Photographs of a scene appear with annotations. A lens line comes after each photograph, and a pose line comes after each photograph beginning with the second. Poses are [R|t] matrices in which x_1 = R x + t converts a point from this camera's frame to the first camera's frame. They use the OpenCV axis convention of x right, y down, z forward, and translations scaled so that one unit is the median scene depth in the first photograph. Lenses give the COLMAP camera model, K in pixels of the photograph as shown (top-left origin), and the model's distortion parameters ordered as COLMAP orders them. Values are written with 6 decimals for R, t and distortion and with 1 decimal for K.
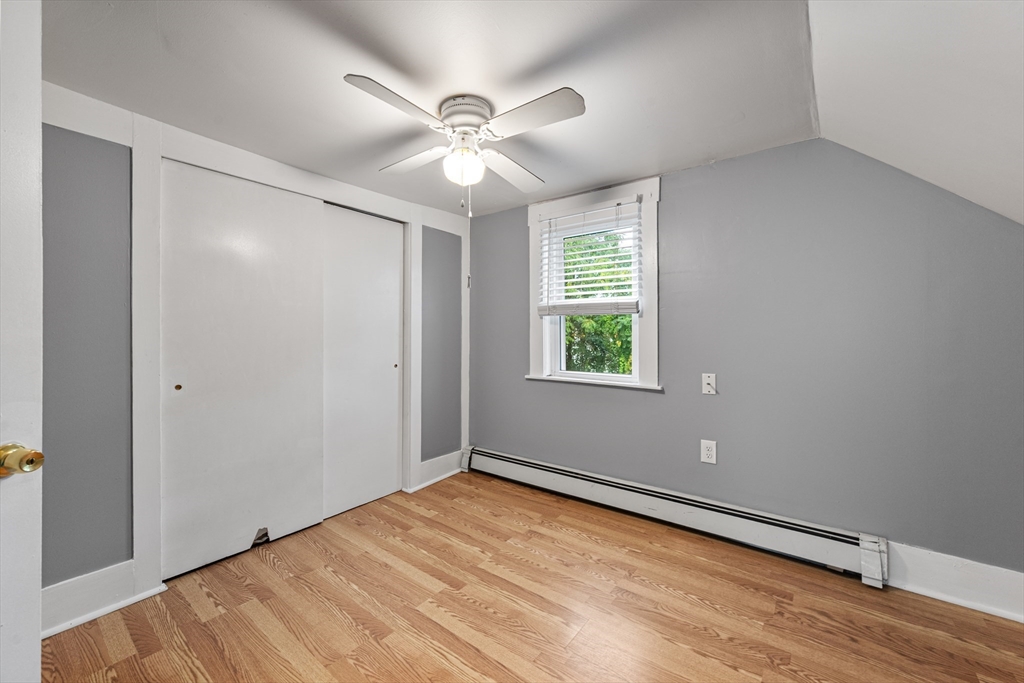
lens RADIAL K [[405.5, 0, 508.6], [0, 405.5, 336.2], [0, 0, 1]] dist [0.001544, 0.000140]
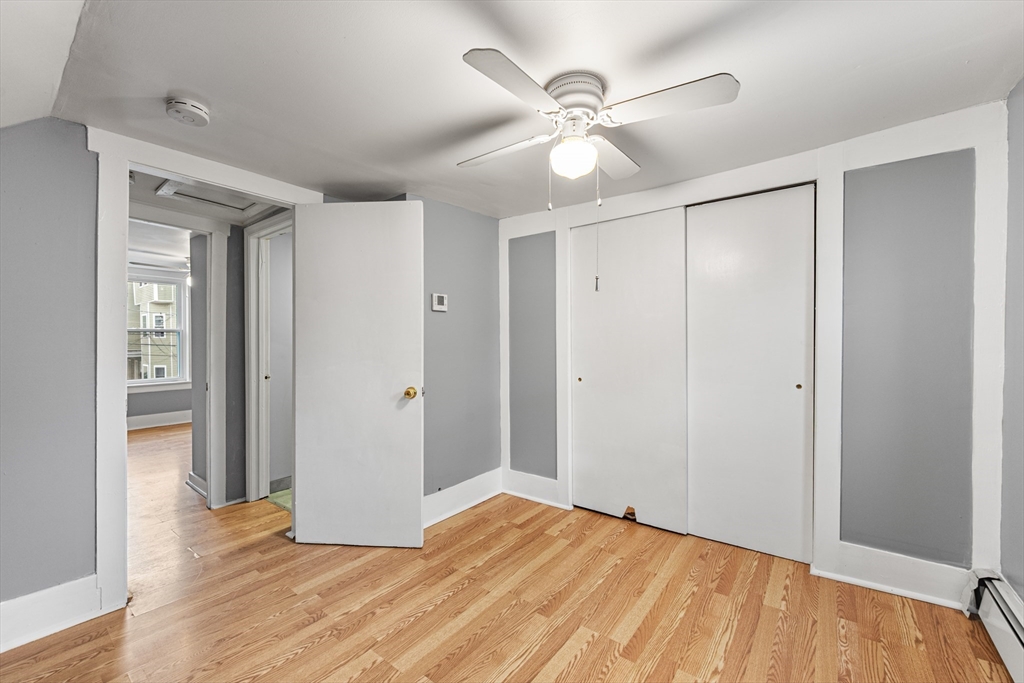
lens RADIAL K [[407.0, 0, 509.5], [0, 407.0, 342.2], [0, 0, 1]] dist [0.000811, 0.000164]
pose [[0.014406, 0.002131, -0.999894, 0.596775], [0.004374, 0.999988, 0.002194, -0.012759], [0.999887, -0.004405, 0.014396, 0.651742]]
